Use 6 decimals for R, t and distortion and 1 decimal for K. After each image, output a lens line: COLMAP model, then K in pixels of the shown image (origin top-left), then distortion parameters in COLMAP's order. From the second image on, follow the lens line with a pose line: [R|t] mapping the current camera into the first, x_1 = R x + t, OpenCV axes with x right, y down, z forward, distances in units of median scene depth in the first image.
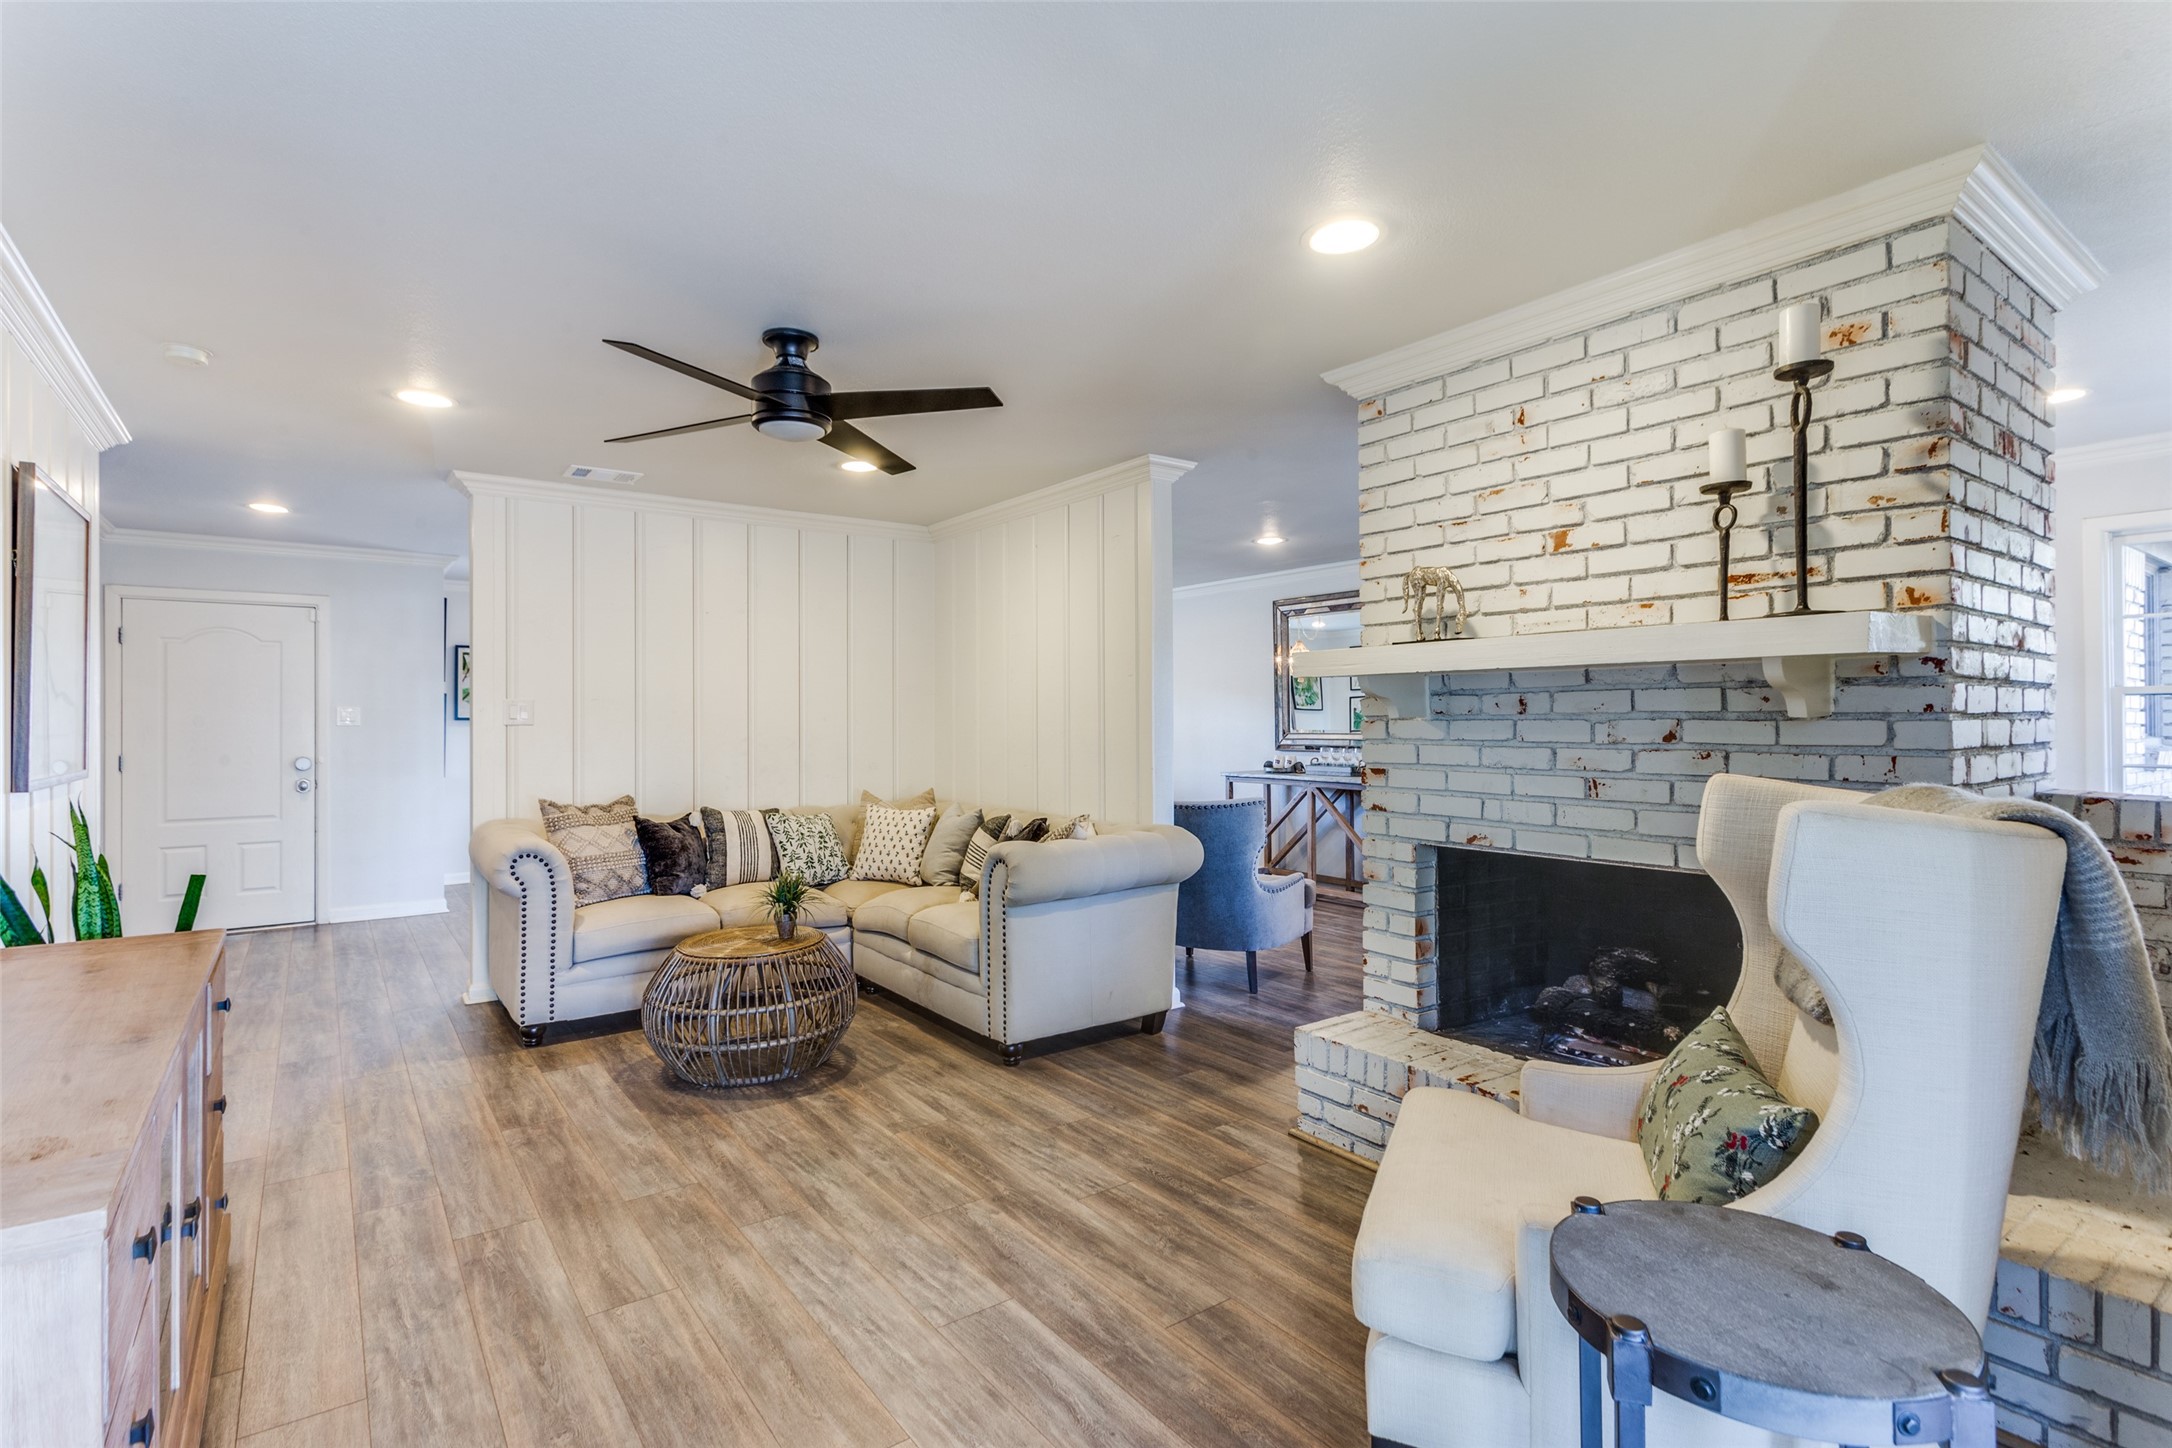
lens RADIAL K [[1039.2, 0, 1087.1], [0, 1039.2, 713.0], [0, 0, 1]] dist [0.008200, -0.004521]
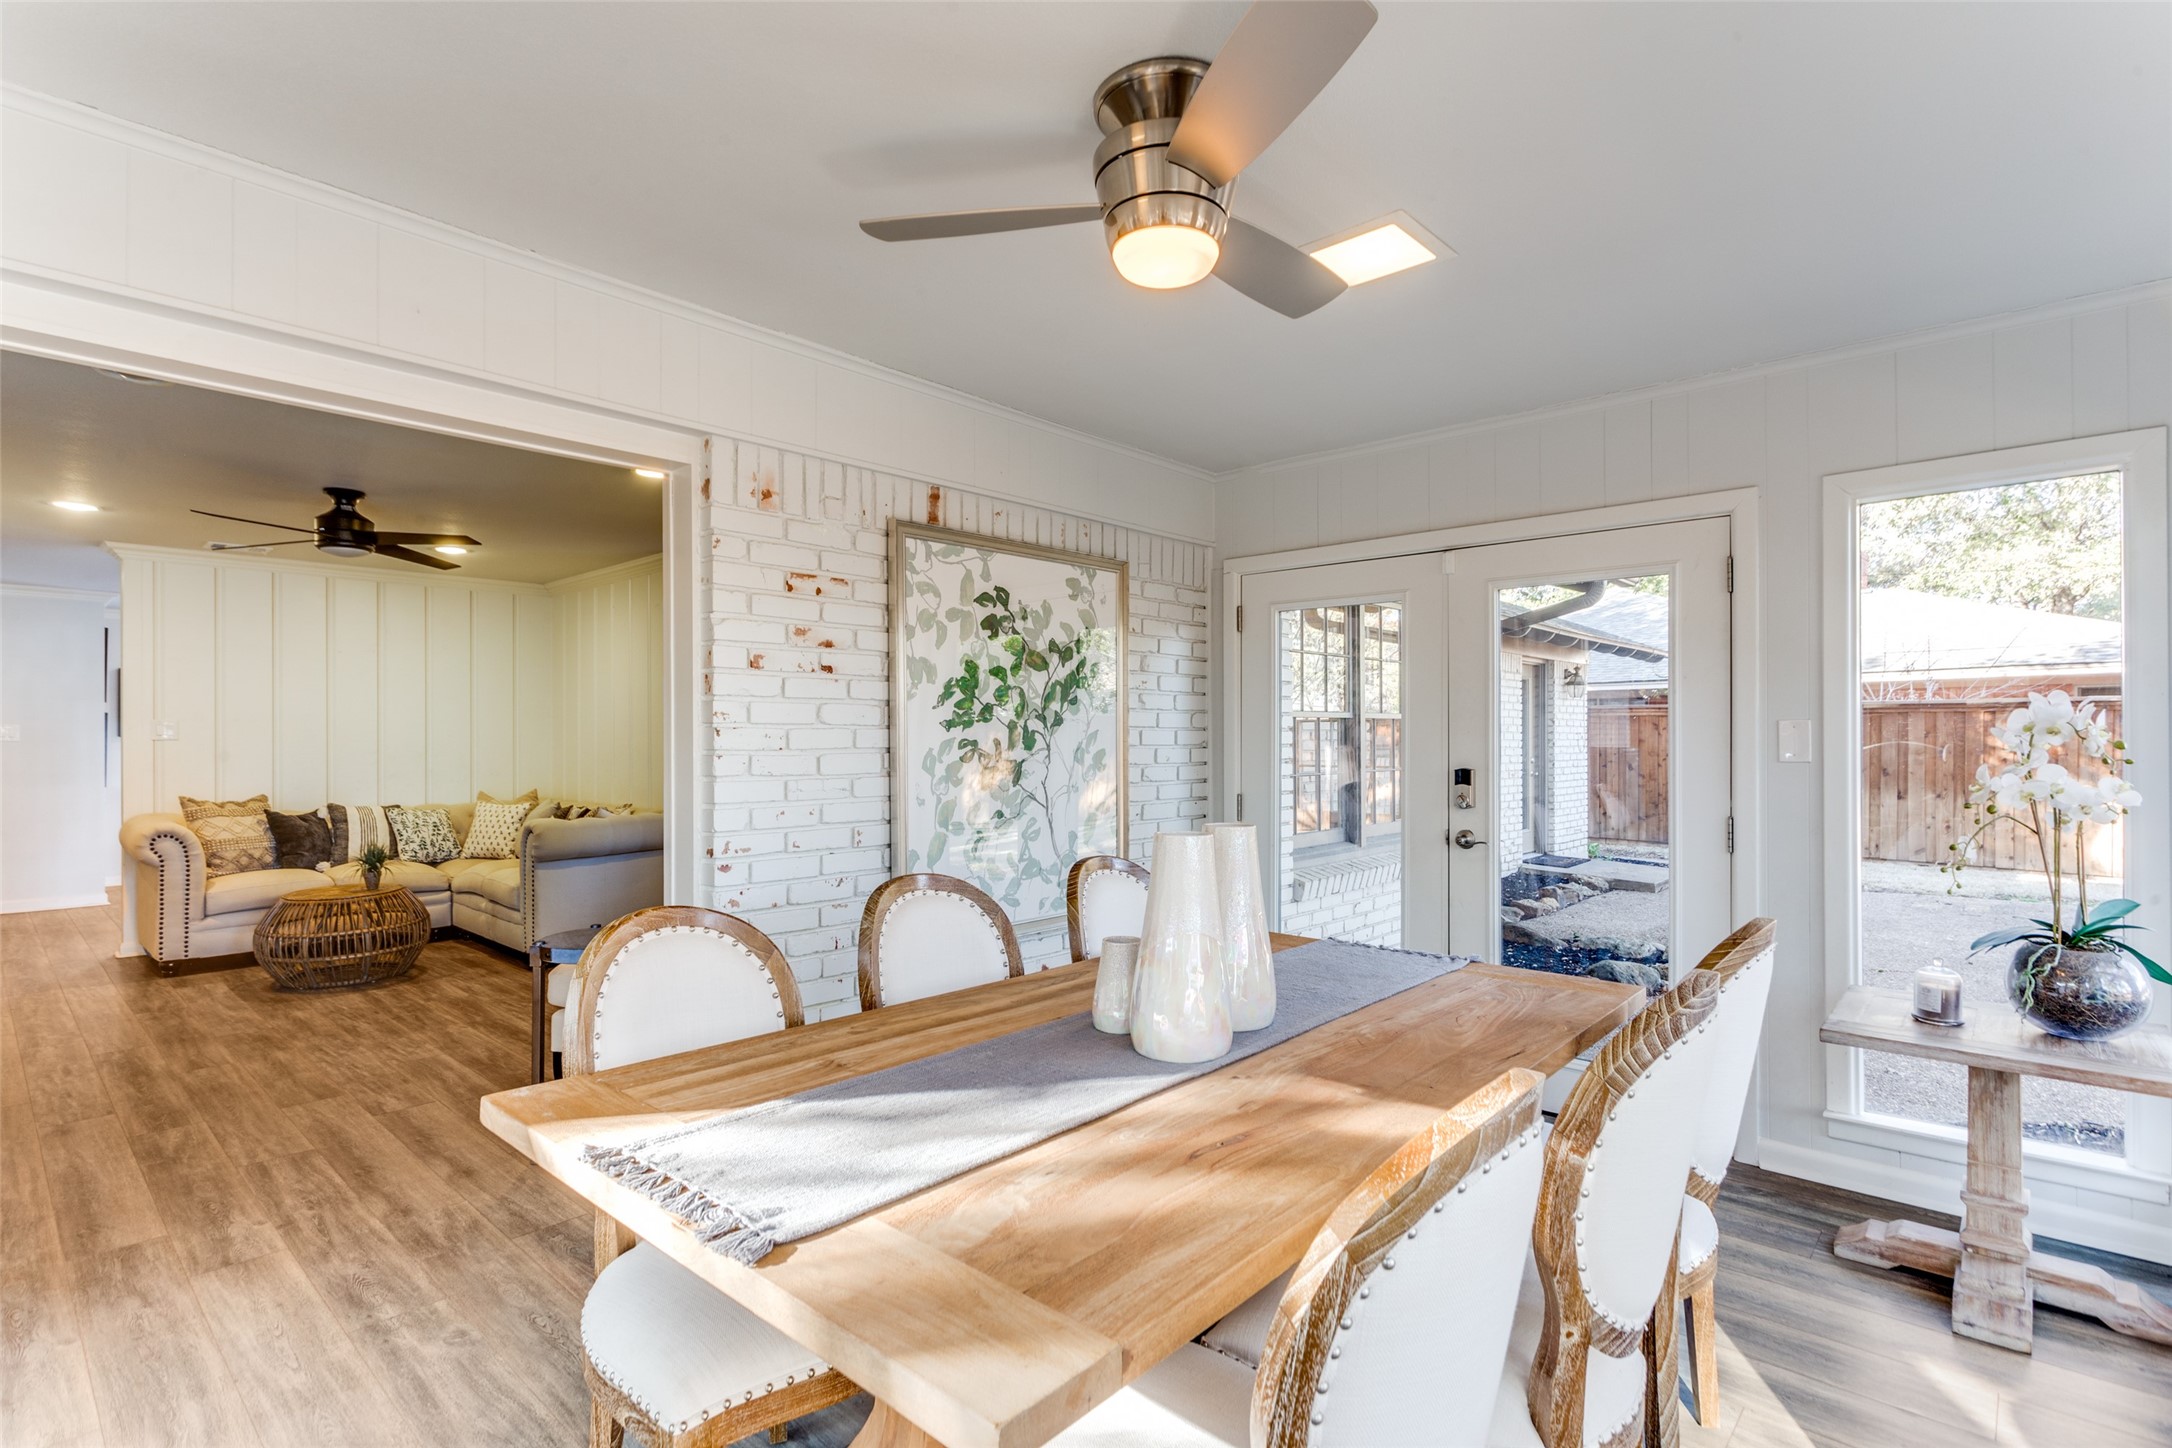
lens RADIAL K [[1039.2, 0, 1089.0], [0, 1039.2, 736.8], [0, 0, 1]] dist [0.008200, -0.004521]
pose [[0.981634, 0.000638, 0.190773, 0.354132], [-0.002073, 0.999971, 0.007324, -0.004951], [-0.190762, -0.007586, 0.981607, -0.517954]]
